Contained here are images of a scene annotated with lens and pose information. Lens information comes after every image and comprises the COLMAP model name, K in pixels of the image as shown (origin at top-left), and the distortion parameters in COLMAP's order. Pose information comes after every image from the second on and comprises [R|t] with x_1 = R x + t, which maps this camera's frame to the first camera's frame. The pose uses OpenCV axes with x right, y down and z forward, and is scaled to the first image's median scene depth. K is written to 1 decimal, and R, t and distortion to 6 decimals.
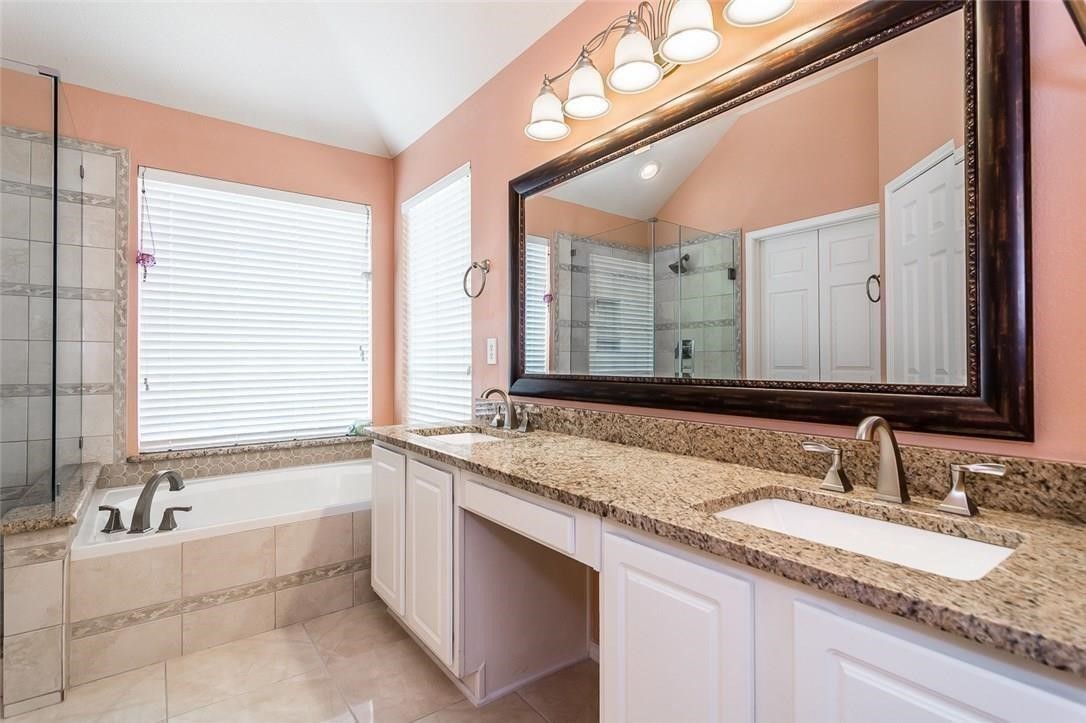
lens RADIAL K [[520.4, 0, 541.5], [0, 520.4, 360.9], [0, 0, 1]] dist [-0.001729, 0.000660]
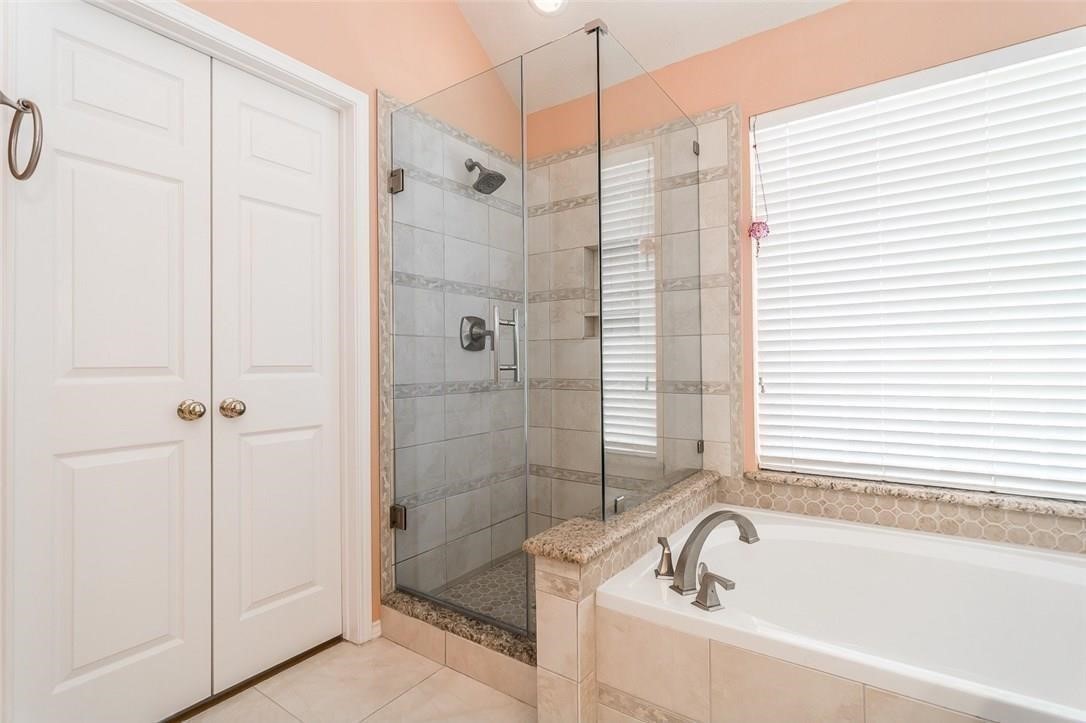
lens RADIAL K [[520.4, 0, 540.1], [0, 520.4, 355.2], [0, 0, 1]] dist [-0.001729, 0.000660]
pose [[0.302722, -0.011453, -0.953010, -0.100469], [0.012538, 0.999889, -0.008033, 0.001437], [0.952997, -0.009517, 0.302832, 0.440003]]
